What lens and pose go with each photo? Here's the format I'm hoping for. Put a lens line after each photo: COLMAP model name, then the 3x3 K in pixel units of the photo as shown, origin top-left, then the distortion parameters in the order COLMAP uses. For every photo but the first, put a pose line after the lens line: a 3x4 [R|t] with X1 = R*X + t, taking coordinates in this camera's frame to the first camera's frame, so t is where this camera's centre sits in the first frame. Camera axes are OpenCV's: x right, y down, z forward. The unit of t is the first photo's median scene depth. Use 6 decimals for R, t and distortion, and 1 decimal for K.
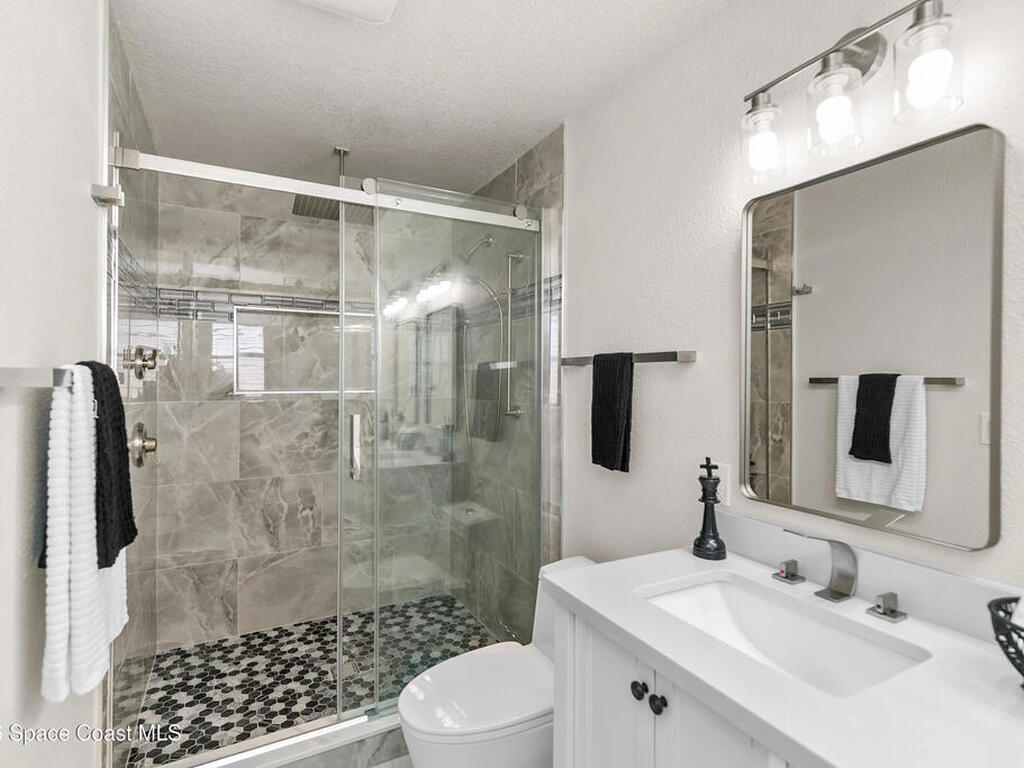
lens RADIAL K [[524.3, 0, 512.0], [0, 524.3, 384.0], [0, 0, 1]] dist [0.001833, -0.001499]
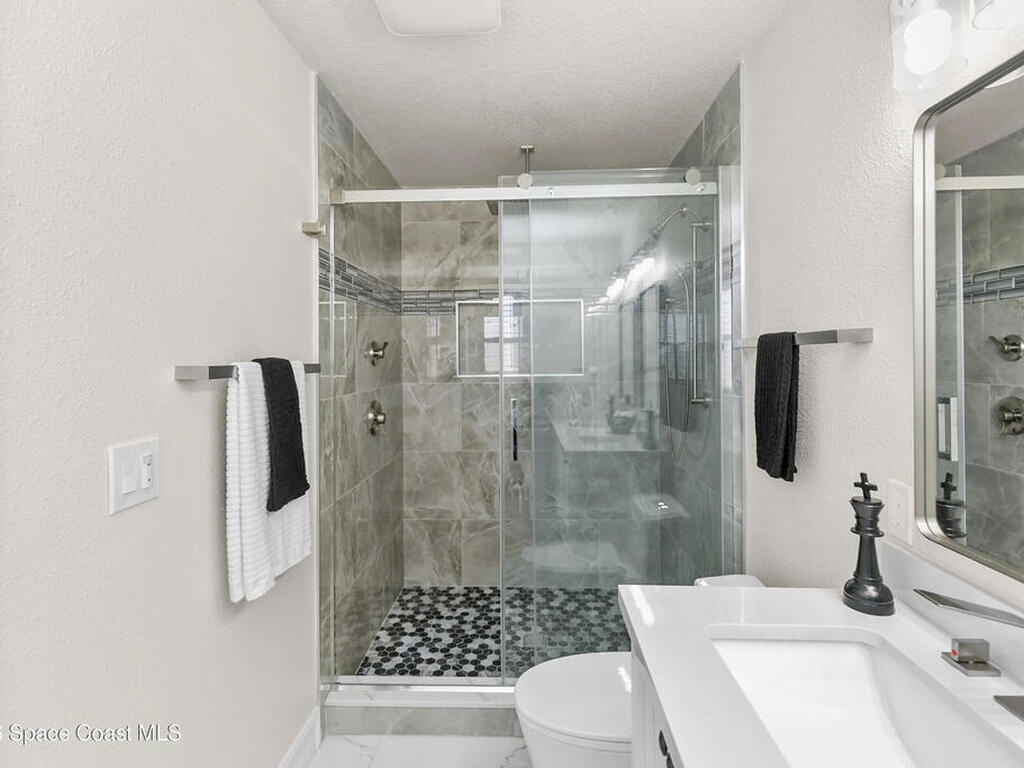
lens RADIAL K [[530.9, 0, 508.4], [0, 530.9, 361.1], [0, 0, 1]] dist [0.000834, -0.006604]
pose [[0.857248, -0.008619, -0.514831, 0.183123], [0.007263, 0.999963, -0.004646, -0.010150], [0.514852, 0.000243, 0.857279, 0.057156]]
